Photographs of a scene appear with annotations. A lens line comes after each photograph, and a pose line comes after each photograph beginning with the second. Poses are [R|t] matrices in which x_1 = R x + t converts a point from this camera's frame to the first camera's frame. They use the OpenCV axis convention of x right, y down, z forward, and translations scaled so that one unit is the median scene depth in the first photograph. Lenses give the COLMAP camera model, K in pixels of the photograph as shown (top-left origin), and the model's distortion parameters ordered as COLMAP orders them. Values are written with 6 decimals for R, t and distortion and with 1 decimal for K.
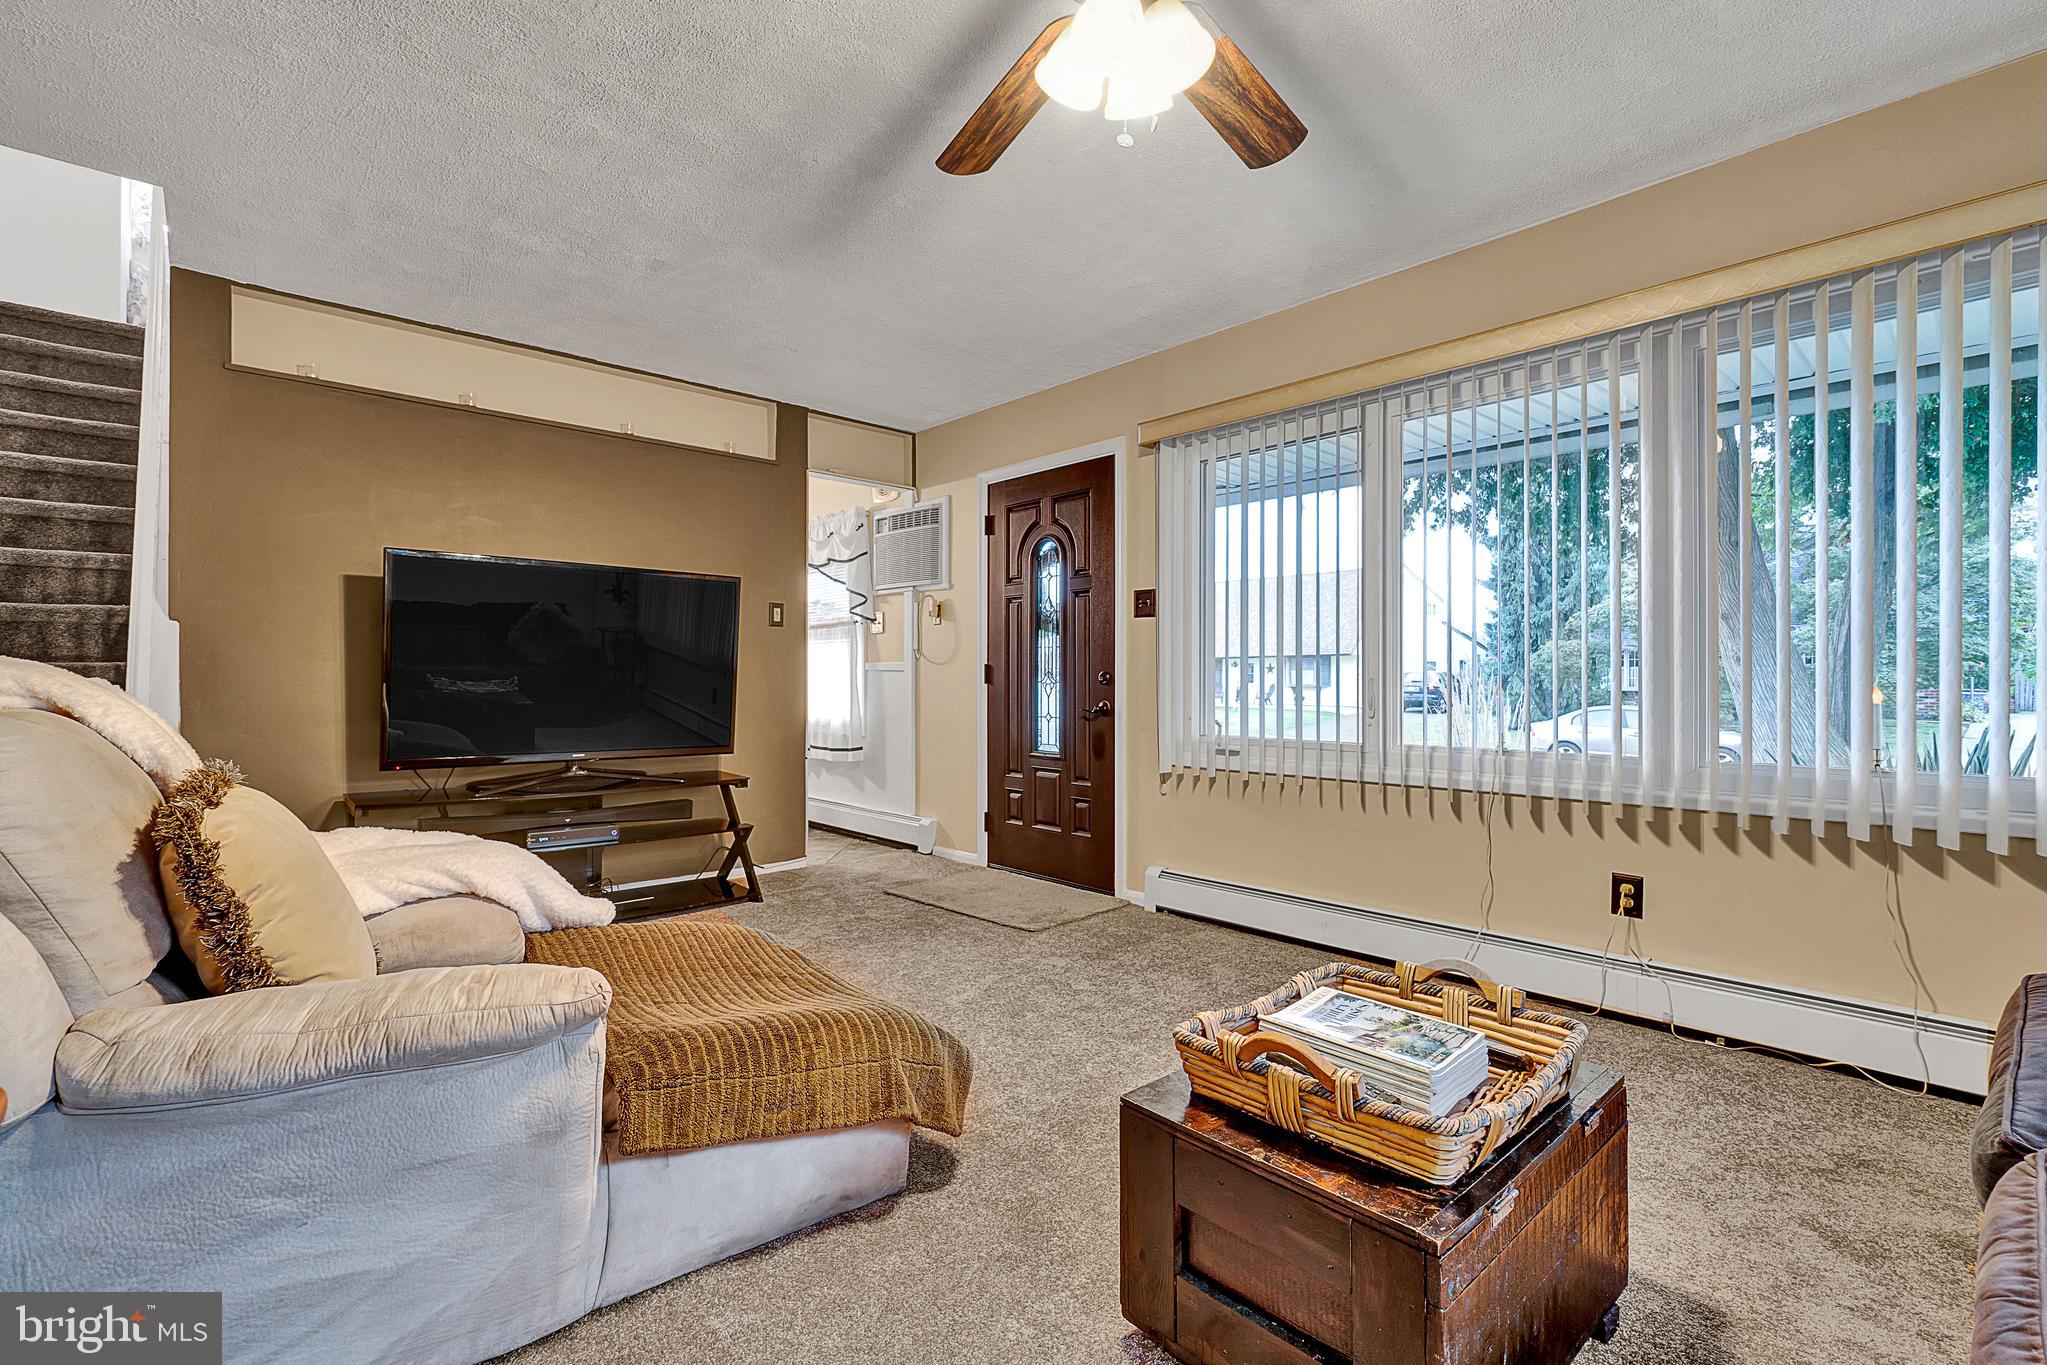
lens RADIAL K [[901.7, 0, 1028.3], [0, 901.7, 677.2], [0, 0, 1]] dist [-0.011073, 0.000514]
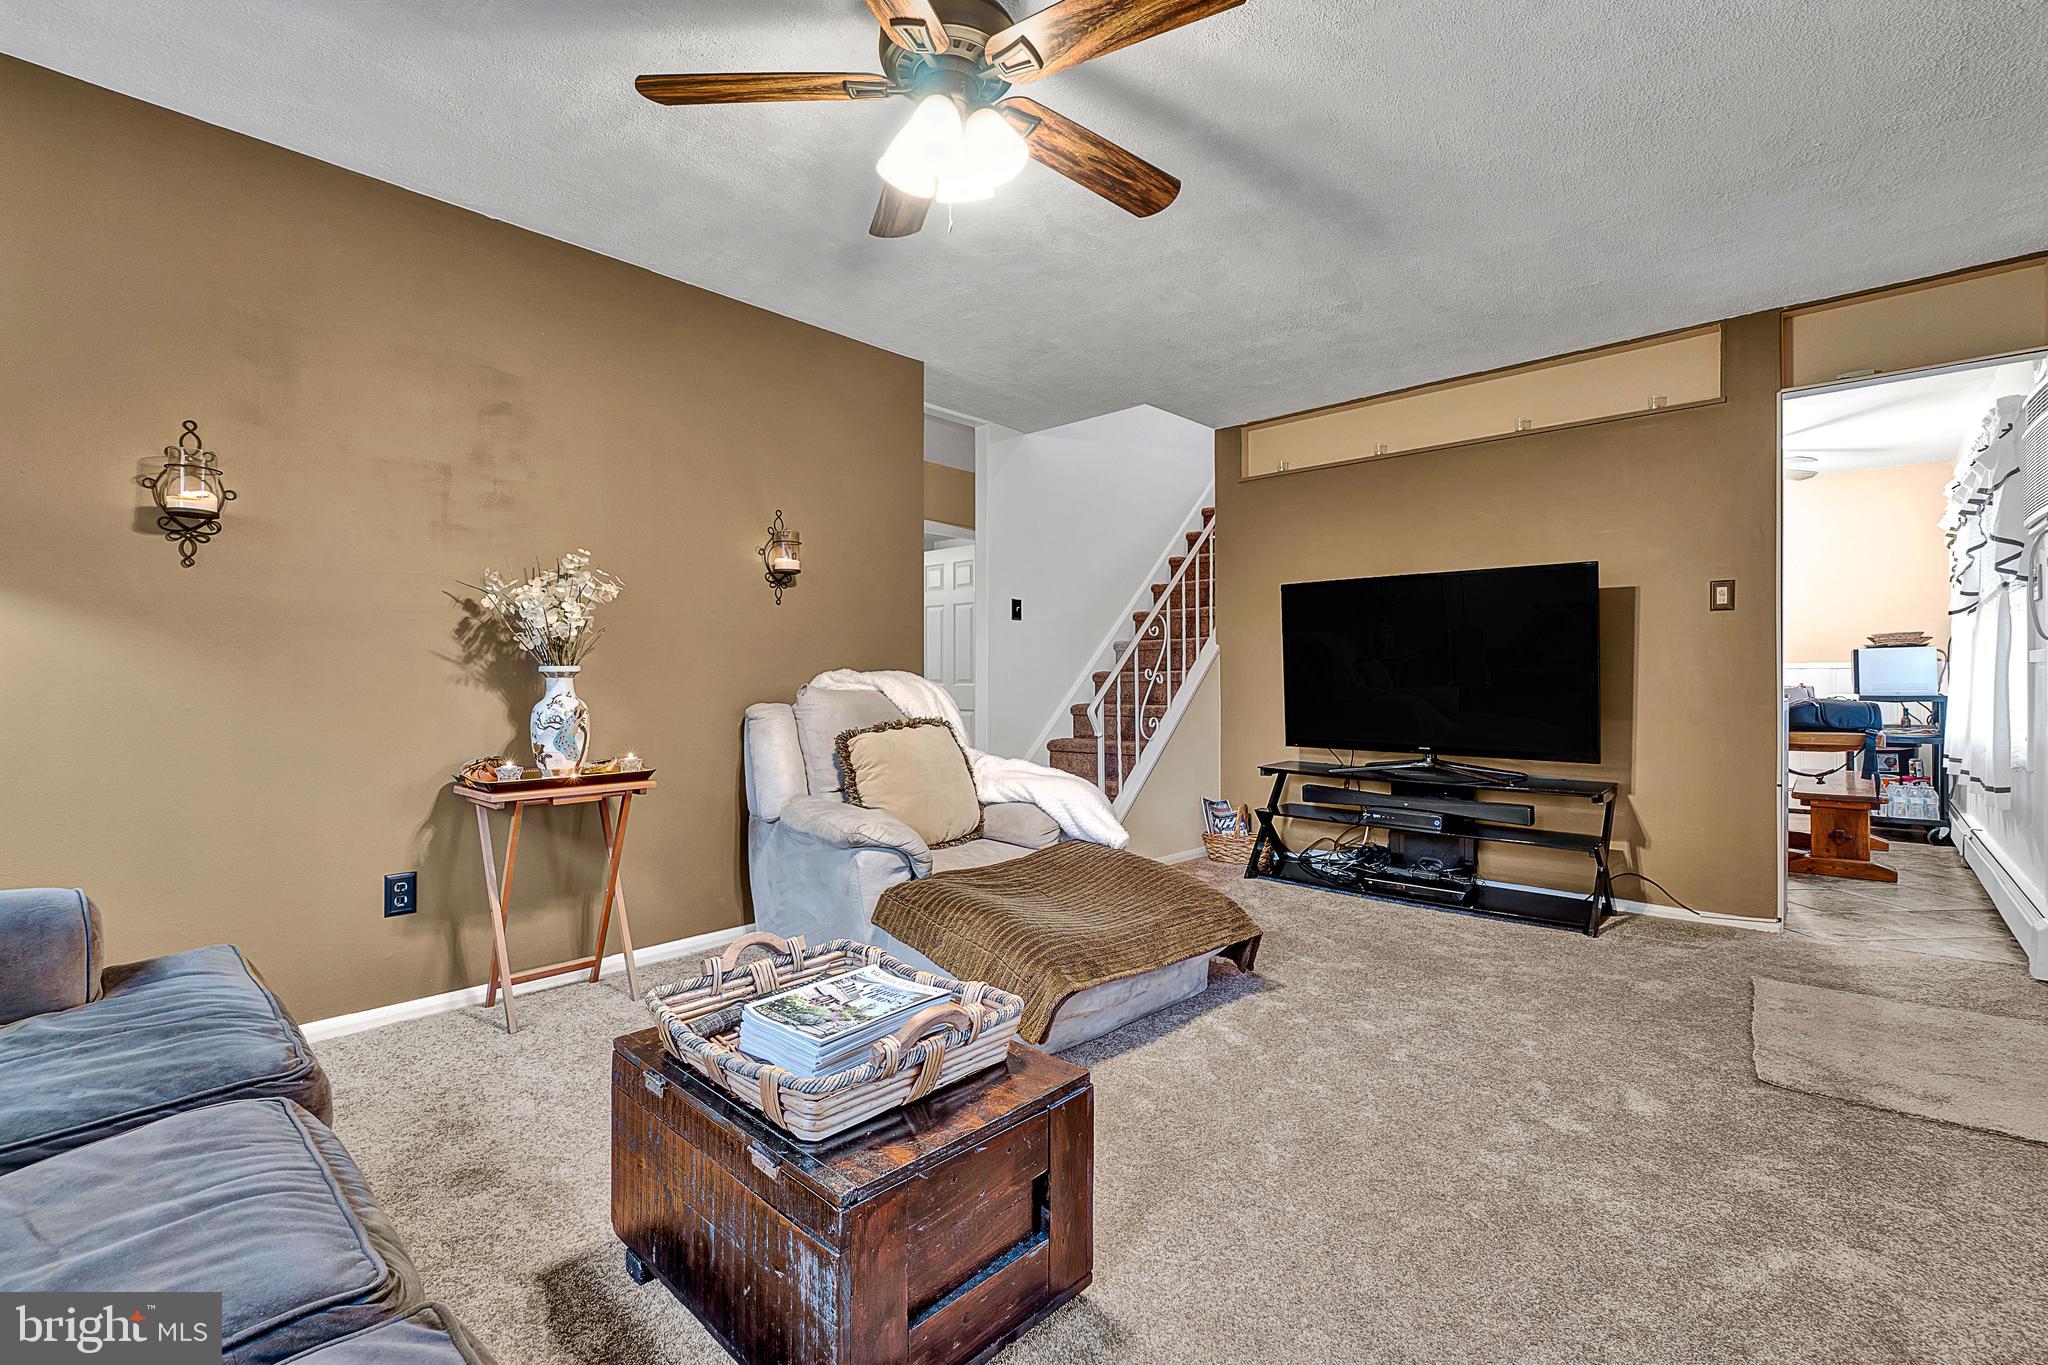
lens RADIAL K [[902.1, 0, 1029.2], [0, 902.1, 683.6], [0, 0, 1]] dist [-0.011073, 0.000514]
pose [[0.076284, 0.000365, -0.997086, 1.034539], [0.005553, 0.999984, 0.000791, 0.006125], [0.997071, -0.005597, 0.076281, 0.796698]]
